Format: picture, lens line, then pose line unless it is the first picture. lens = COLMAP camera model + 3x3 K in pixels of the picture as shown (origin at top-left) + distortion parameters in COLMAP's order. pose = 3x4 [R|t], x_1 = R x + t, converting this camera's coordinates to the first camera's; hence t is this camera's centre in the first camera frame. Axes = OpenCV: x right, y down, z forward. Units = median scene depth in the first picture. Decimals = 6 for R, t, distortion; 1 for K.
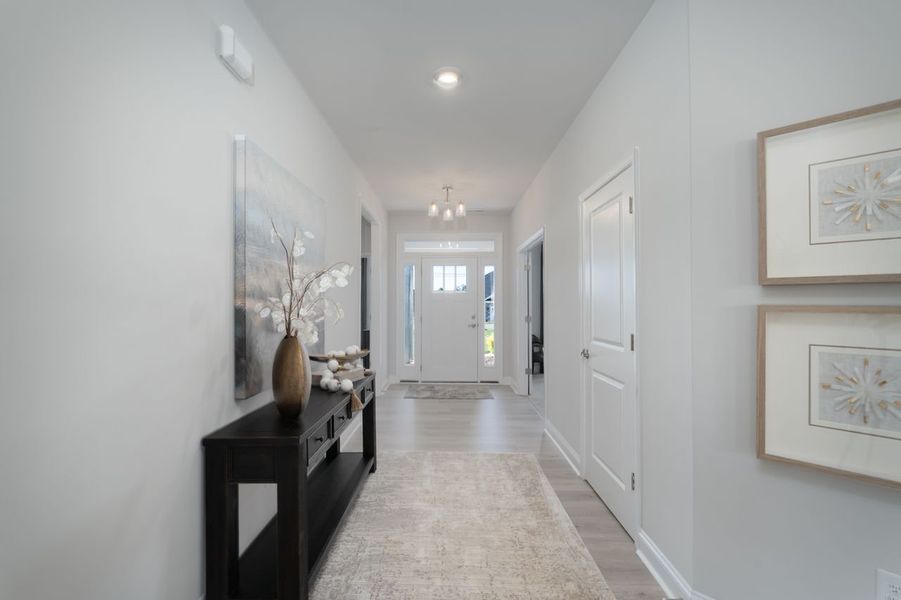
lens RADIAL K [[402.9, 0, 450.5], [0, 402.9, 302.6], [0, 0, 1]] dist [0.000183, 0.000100]
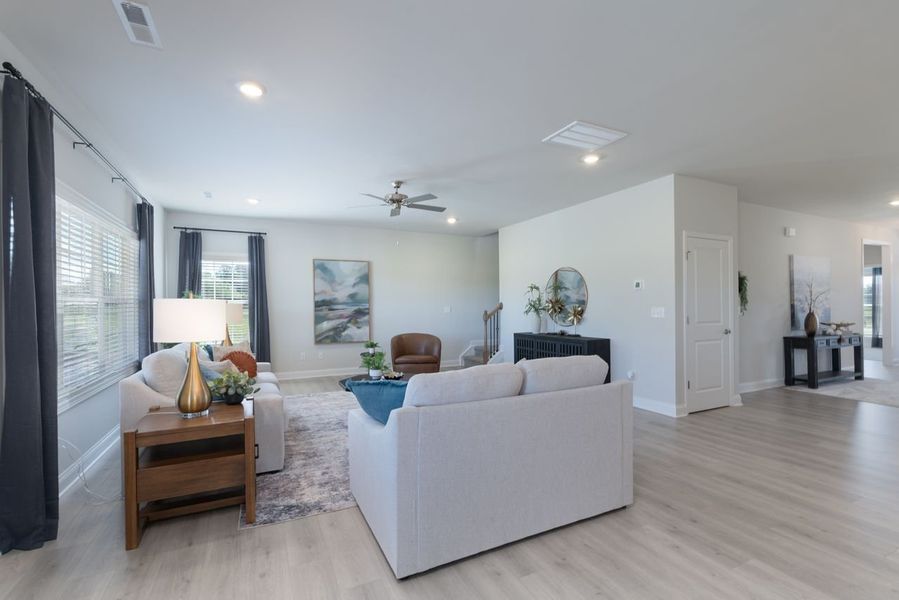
lens RADIAL K [[402.0, 0, 449.5], [0, 402.0, 302.6], [0, 0, 1]] dist [0.000183, 0.000100]
pose [[0.430026, -0.012470, -0.902730, 1.247965], [0.014532, 0.999871, -0.006889, -0.016857], [0.902700, -0.010156, 0.430151, -2.956419]]
